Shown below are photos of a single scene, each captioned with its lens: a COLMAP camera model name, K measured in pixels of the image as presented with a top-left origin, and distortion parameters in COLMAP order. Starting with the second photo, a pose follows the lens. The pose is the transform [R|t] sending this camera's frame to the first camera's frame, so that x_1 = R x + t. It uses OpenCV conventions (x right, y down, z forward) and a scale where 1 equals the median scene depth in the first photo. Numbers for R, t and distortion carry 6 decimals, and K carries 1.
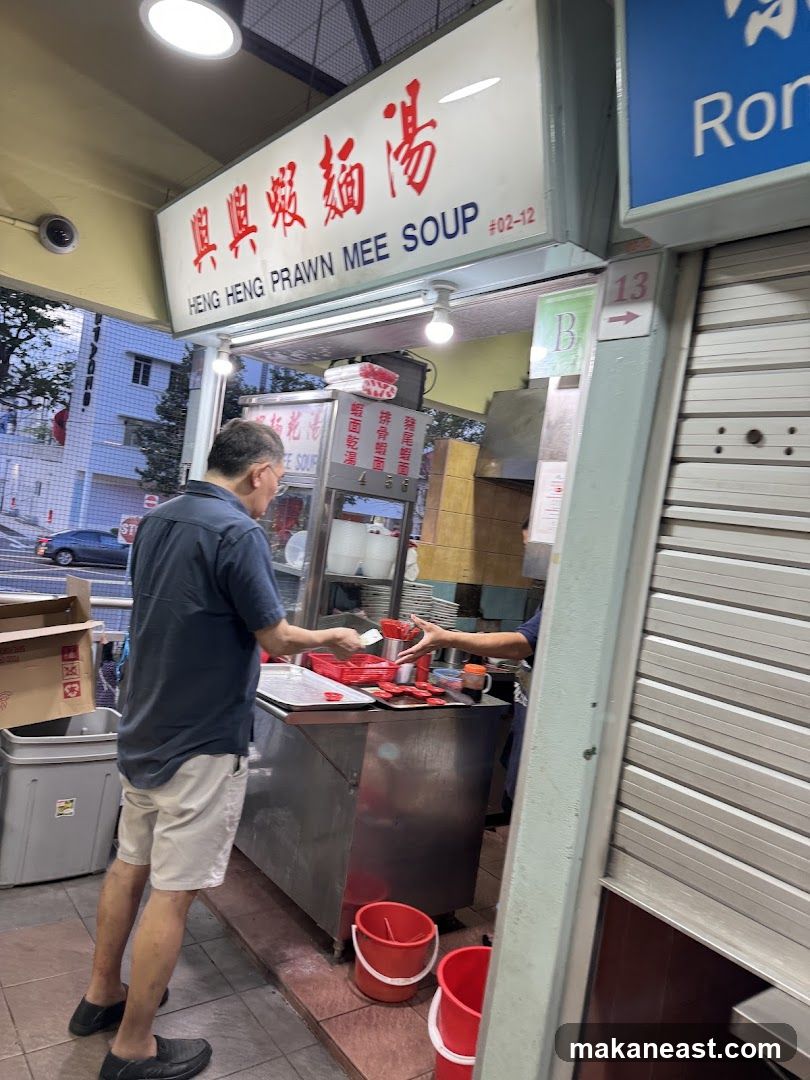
lens RADIAL K [[773.4, 0, 411.9], [0, 773.4, 545.3], [0, 0, 1]] dist [0.105730, -0.211397]
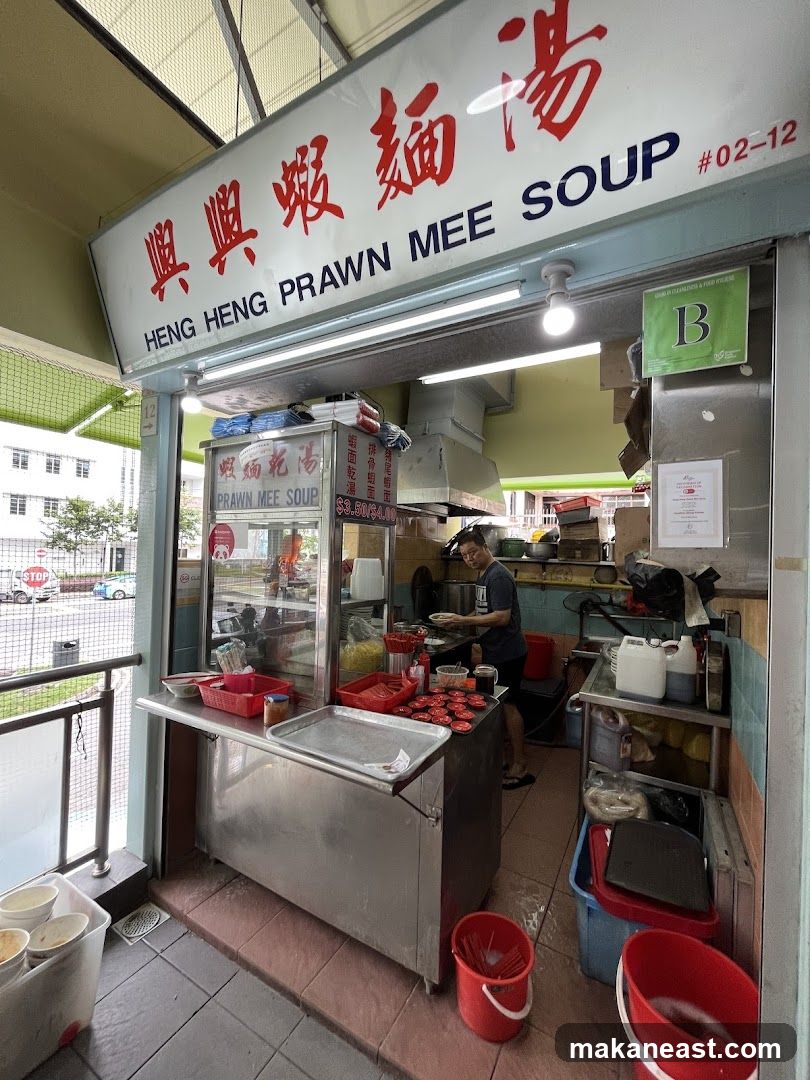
lens RADIAL K [[438.4, 0, 412.8], [0, 438.4, 543.8], [0, 0, 1]] dist [-0.001801, 0.000055]
pose [[0.918582, -0.113863, 0.378474, -0.312463], [0.118312, 0.992909, 0.011563, -0.049736], [-0.377107, 0.034157, 0.925540, 0.582930]]
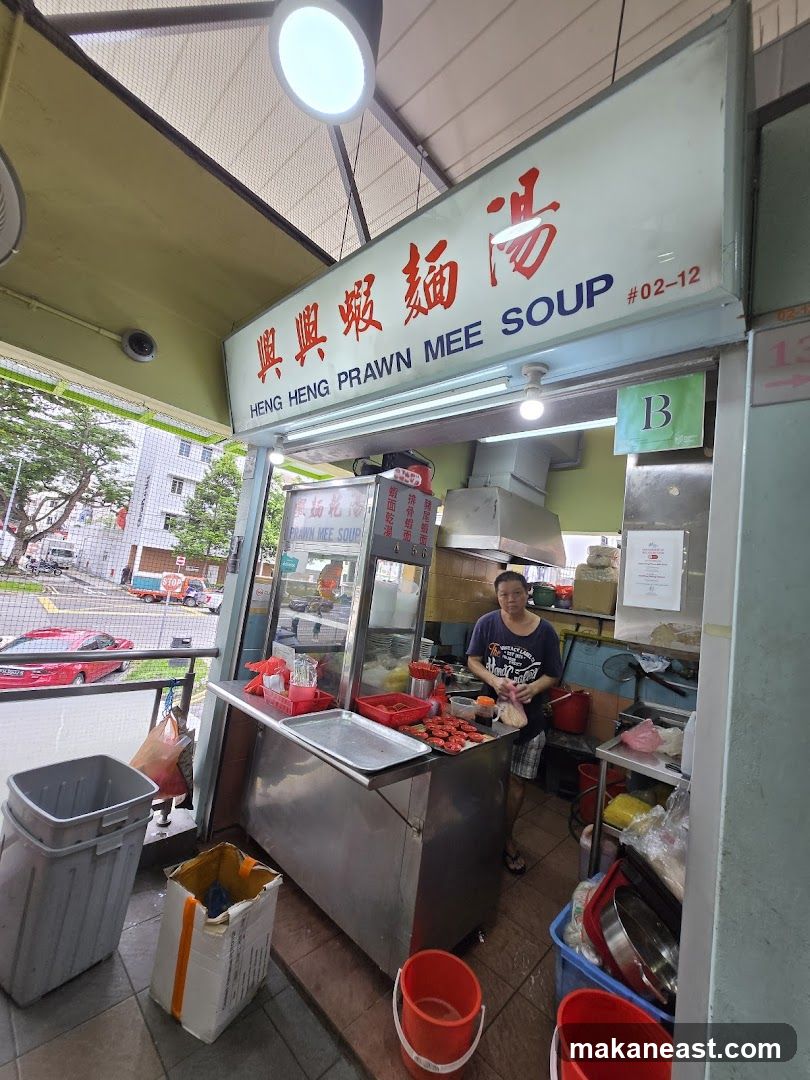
lens RADIAL K [[427.6, 0, 407.2], [0, 427.6, 541.1], [0, 0, 1]] dist [-0.000023, -0.000209]
pose [[0.985412, 0.001544, 0.170178, -0.221990], [0.016175, 0.994582, -0.102684, -0.036008], [-0.169414, 0.103939, 0.980049, 0.447335]]
